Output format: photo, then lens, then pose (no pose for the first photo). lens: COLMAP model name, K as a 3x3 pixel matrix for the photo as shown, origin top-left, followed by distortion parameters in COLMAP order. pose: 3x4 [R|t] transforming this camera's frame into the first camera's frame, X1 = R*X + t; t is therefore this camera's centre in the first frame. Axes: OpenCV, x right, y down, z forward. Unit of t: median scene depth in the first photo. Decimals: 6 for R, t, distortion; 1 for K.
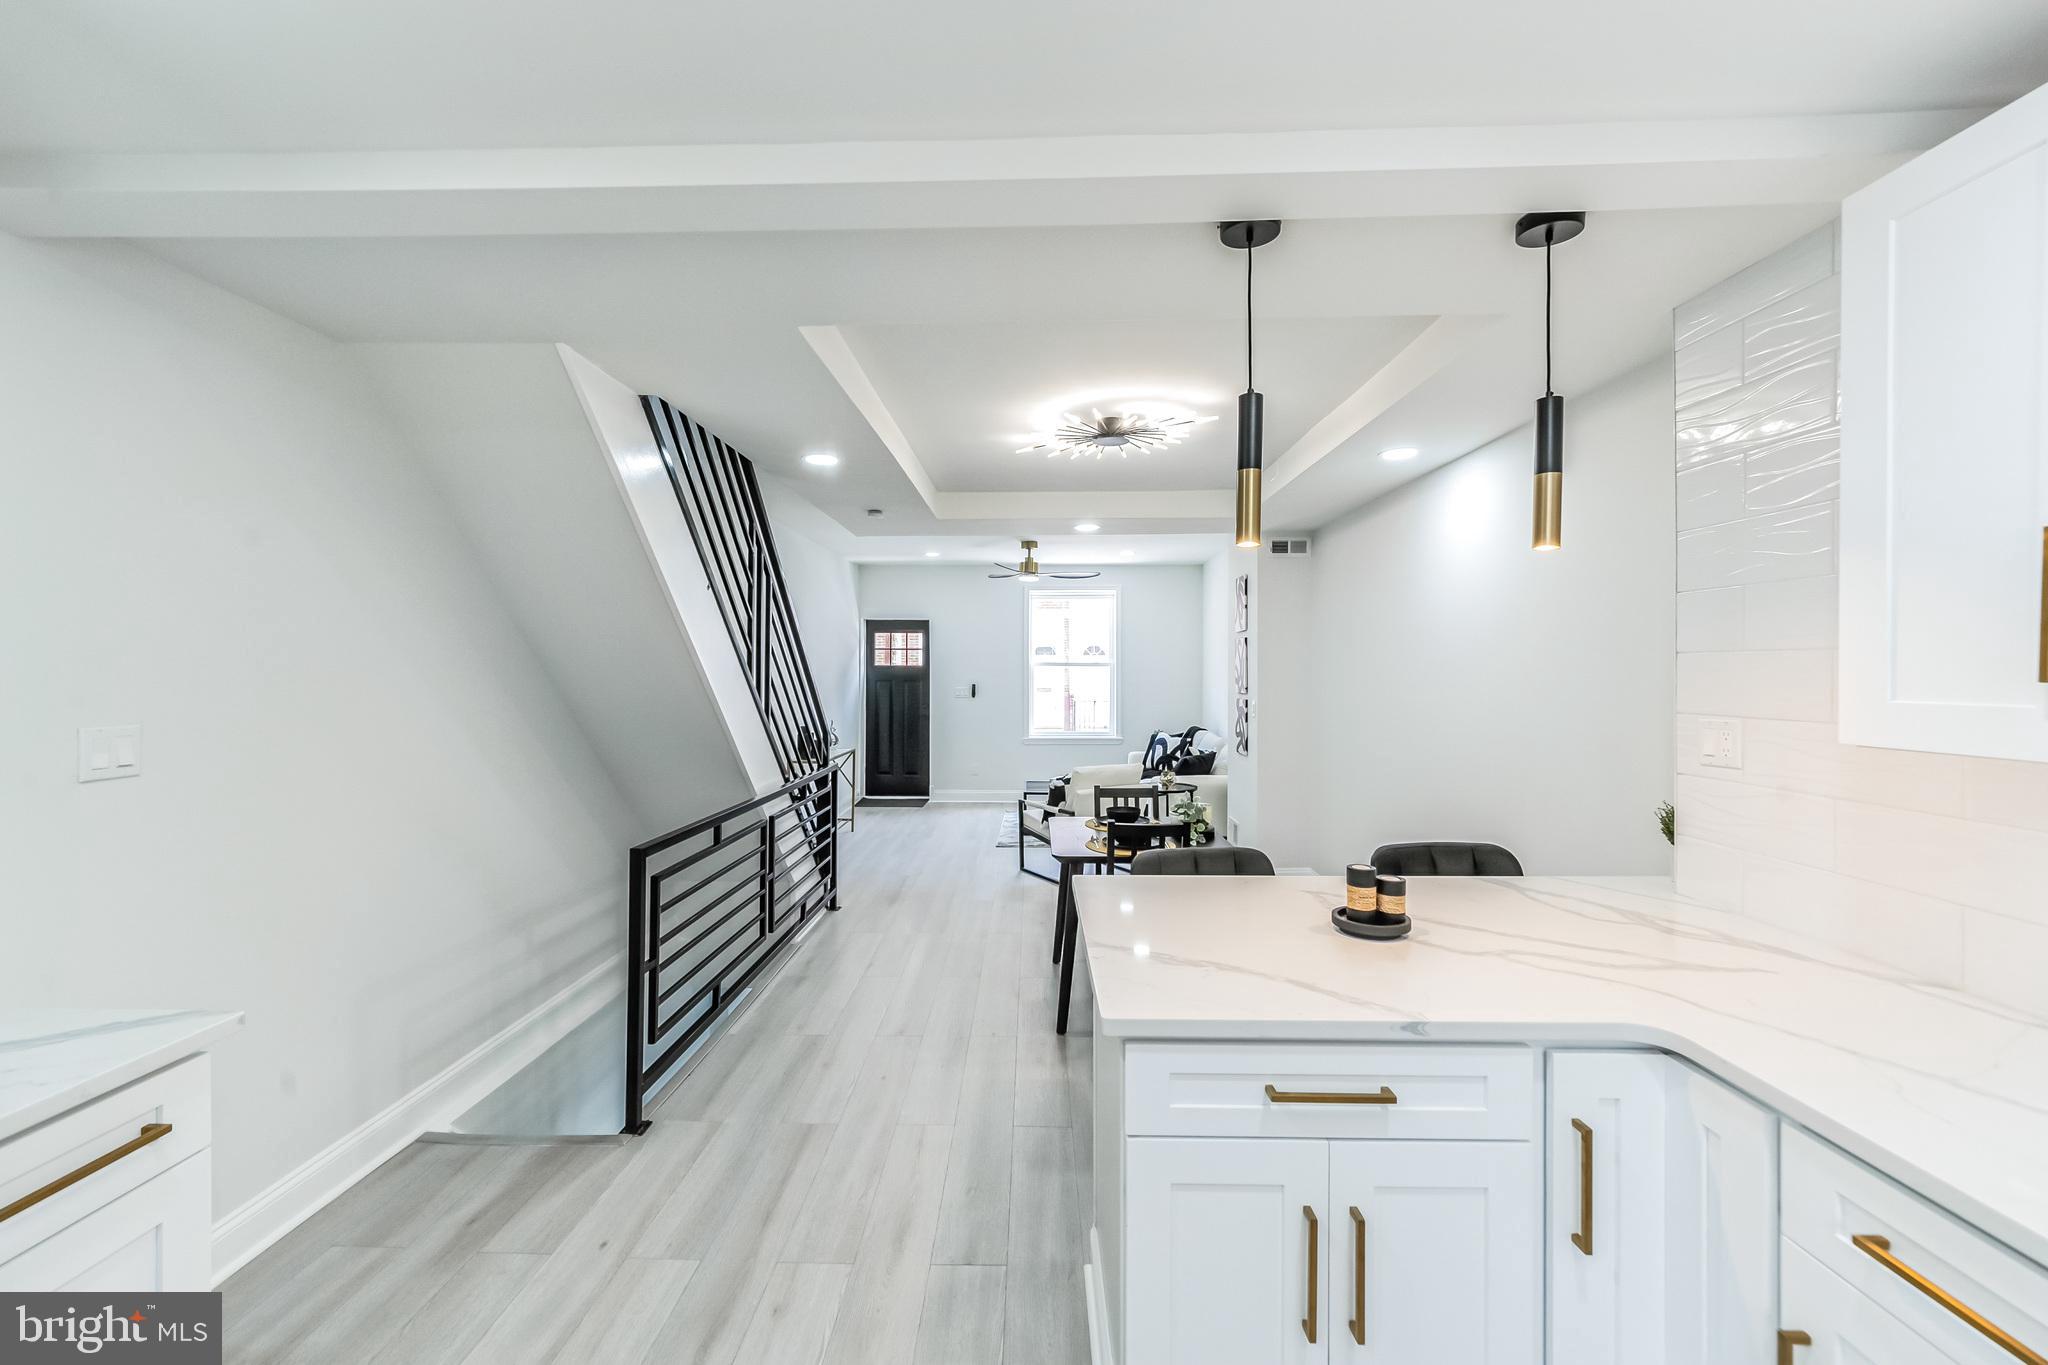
lens RADIAL K [[819.8, 0, 1010.6], [0, 819.8, 673.3], [0, 0, 1]] dist [0.002024, -0.001336]
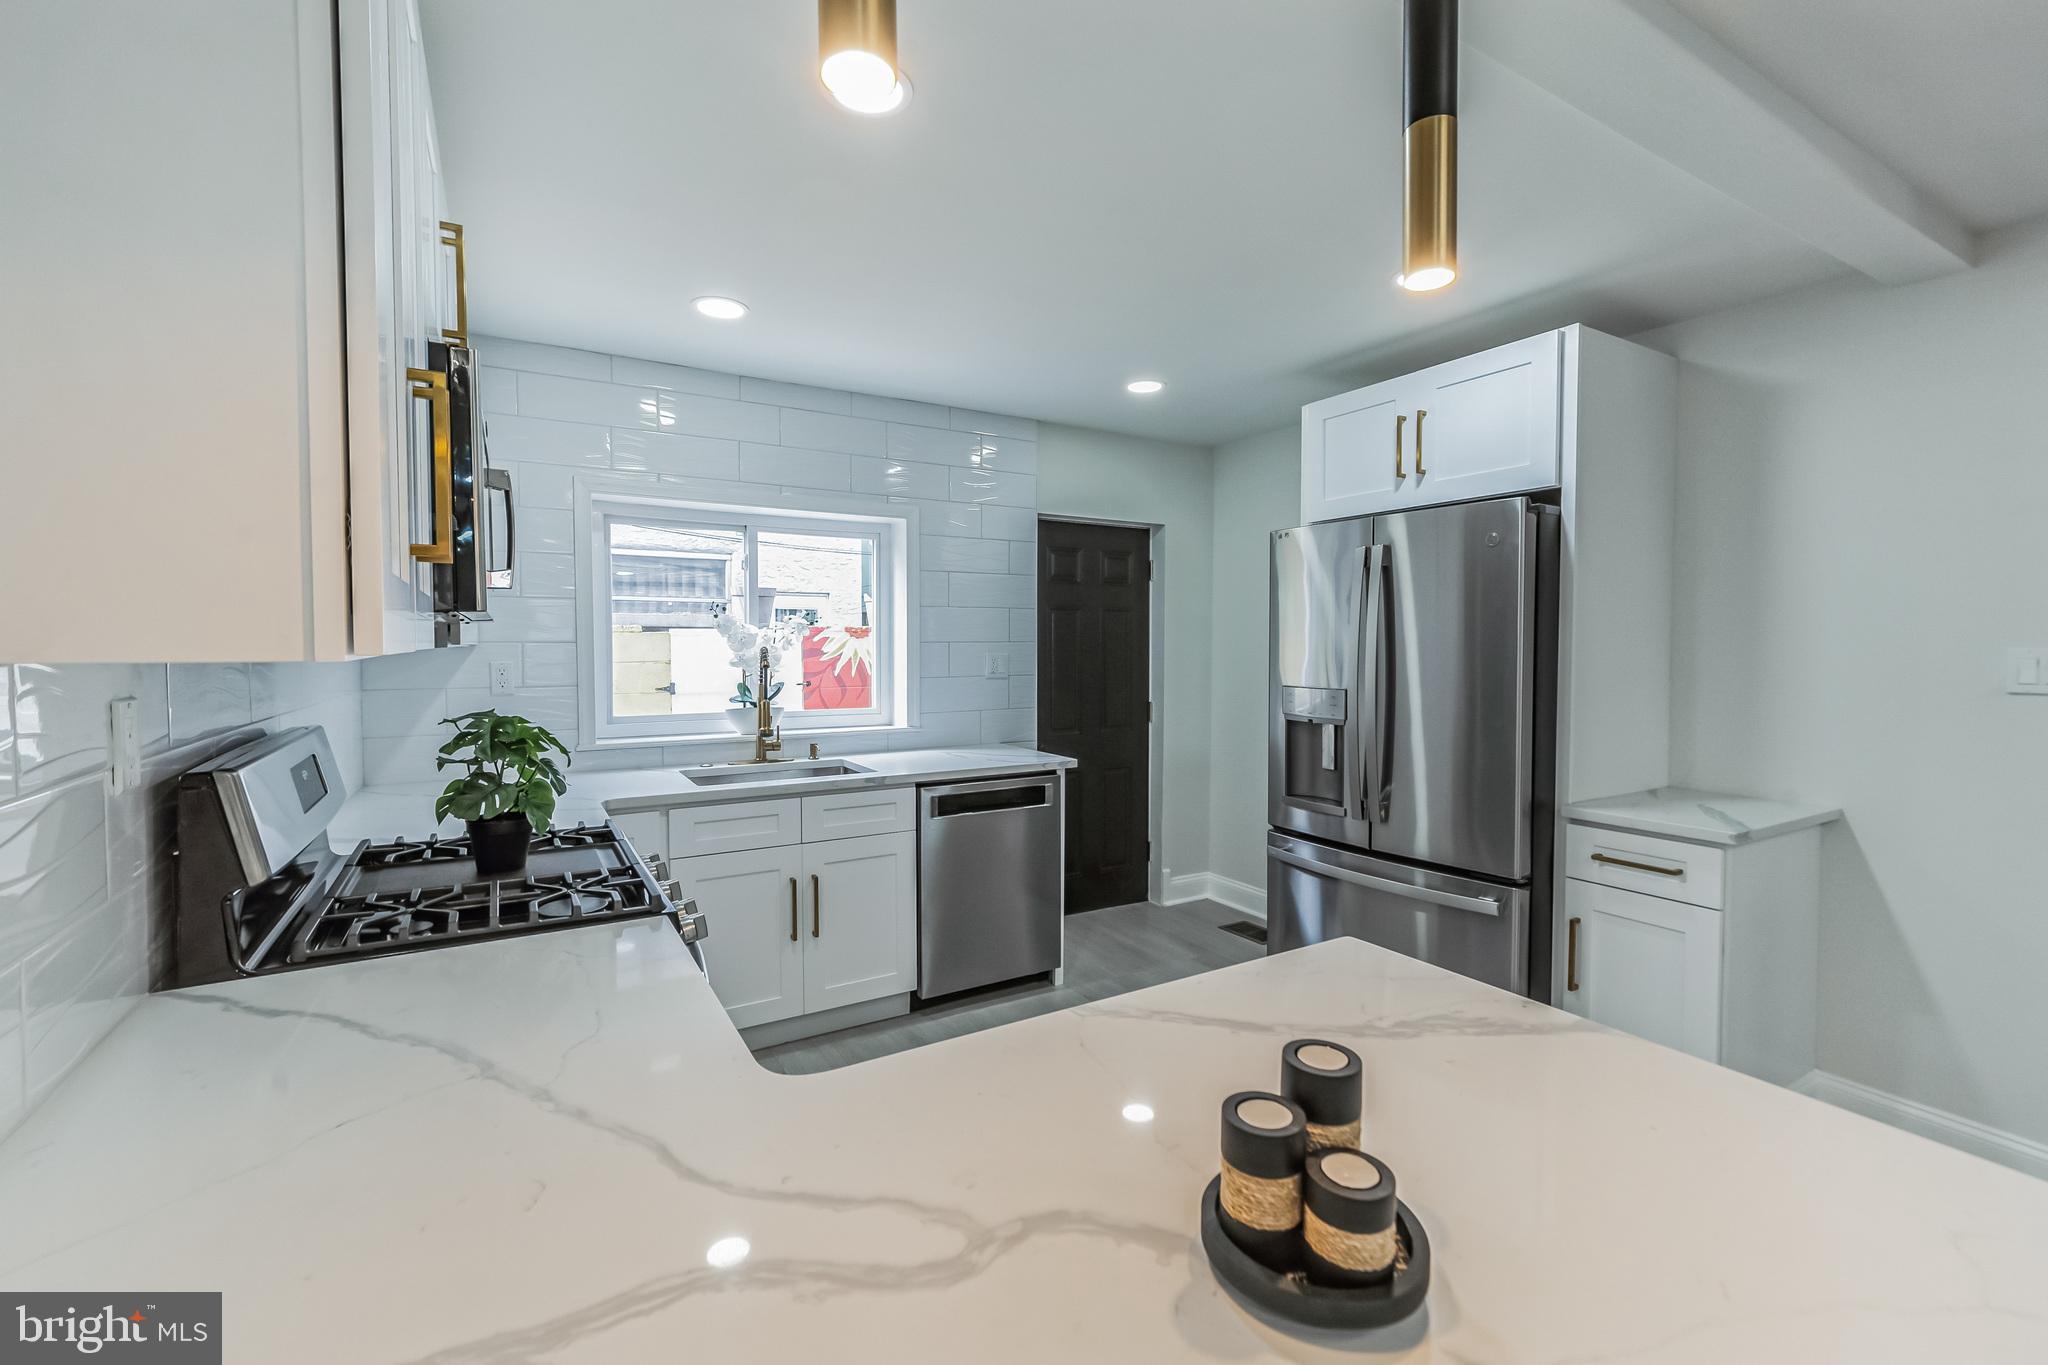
lens RADIAL K [[861.0, 0, 1008.4], [0, 861.0, 668.6], [0, 0, 1]] dist [0.002553, 0.002061]
pose [[-0.854352, 0.013472, -0.519520, 0.363248], [-0.004710, 0.999422, 0.033662, 0.028043], [0.519674, 0.031206, -0.853795, 0.615276]]
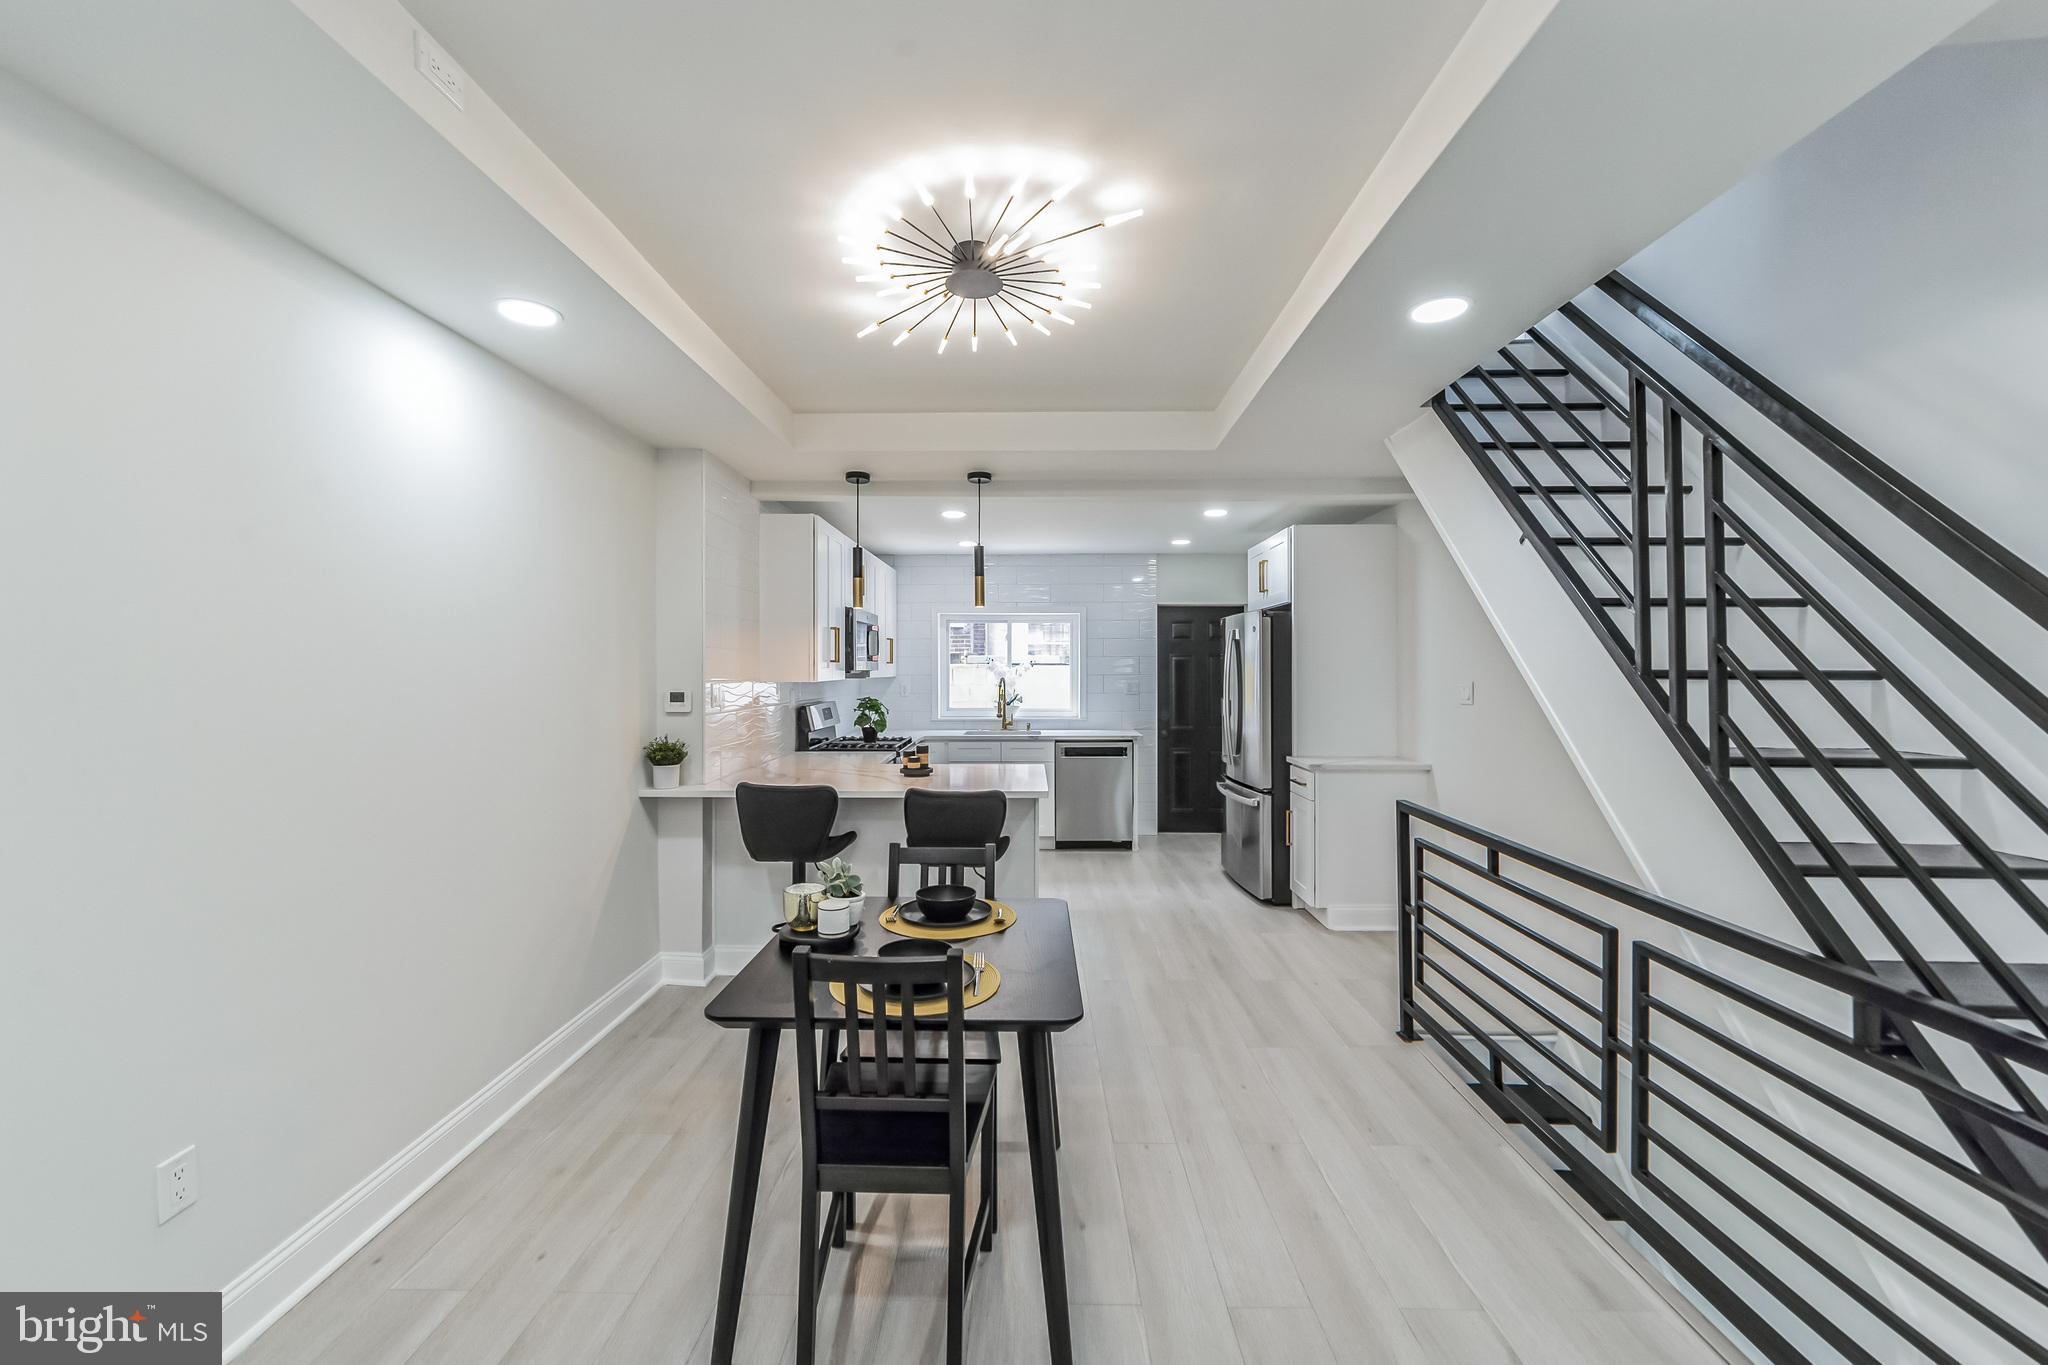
lens RADIAL K [[819.8, 0, 1008.4], [0, 819.8, 679.0], [0, 0, 1]] dist [0.002024, -0.001336]
pose [[-0.999994, -0.000227, 0.003493, 0.092883], [-0.000166, 0.999846, 0.017539, 0.007191], [-0.003497, 0.017539, -0.999840, 1.606120]]
